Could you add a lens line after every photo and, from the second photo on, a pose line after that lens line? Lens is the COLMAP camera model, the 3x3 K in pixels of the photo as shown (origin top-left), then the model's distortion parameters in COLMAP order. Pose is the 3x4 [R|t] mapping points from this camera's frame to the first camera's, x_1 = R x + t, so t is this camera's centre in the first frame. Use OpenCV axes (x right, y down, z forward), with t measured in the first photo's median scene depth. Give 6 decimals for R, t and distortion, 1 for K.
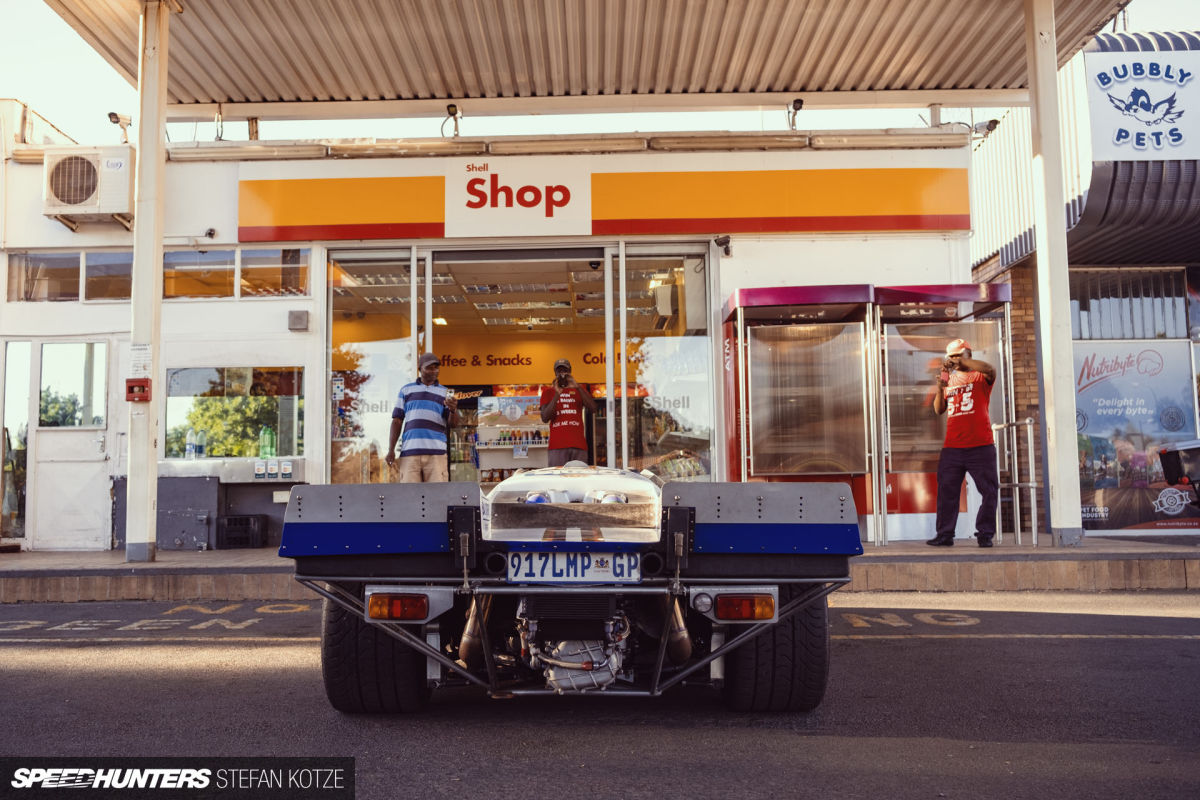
lens RADIAL K [[1138.8, 0, 602.6], [0, 1138.8, 389.4], [0, 0, 1]] dist [-0.019523, 0.000000]
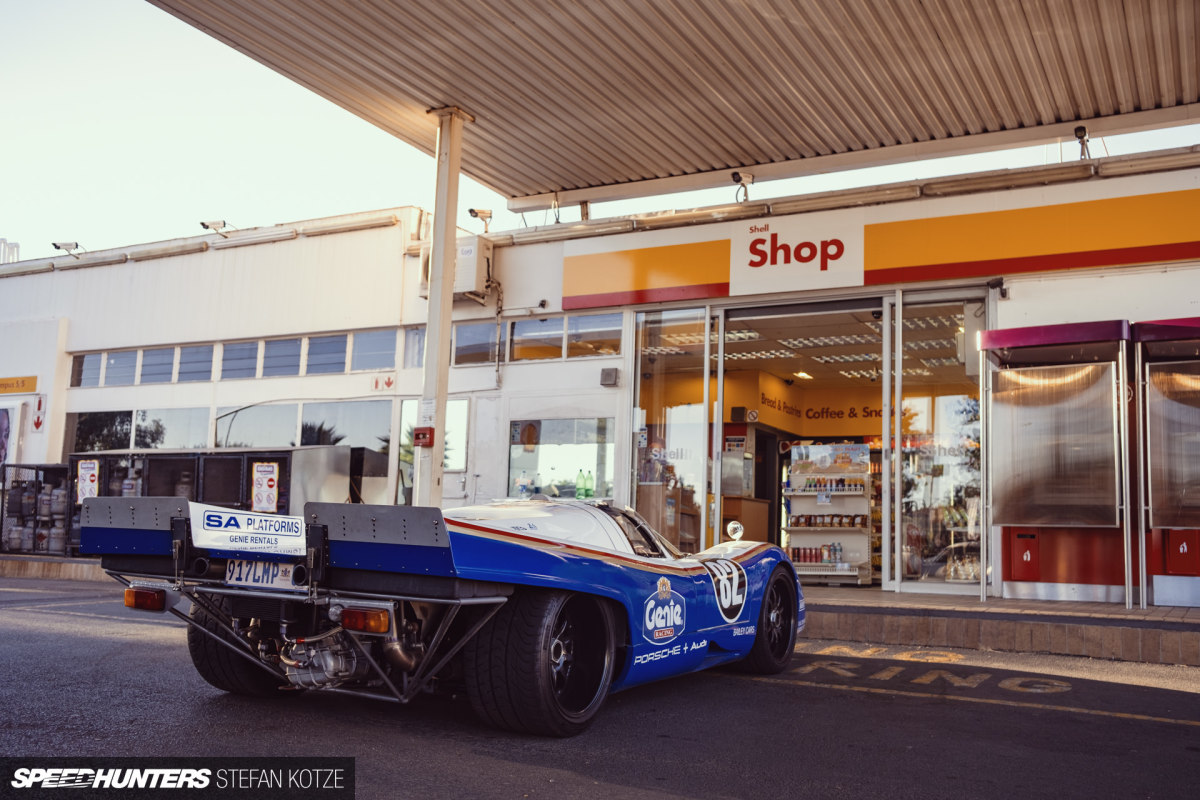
lens RADIAL K [[1071.3, 0, 598.8], [0, 1071.3, 413.0], [0, 0, 1]] dist [-0.041222, 0.073783]
pose [[0.899577, -0.011292, -0.436617, 0.188922], [-0.001286, 0.999593, -0.028503, 0.005614], [0.436761, 0.026202, 0.899196, 0.042109]]
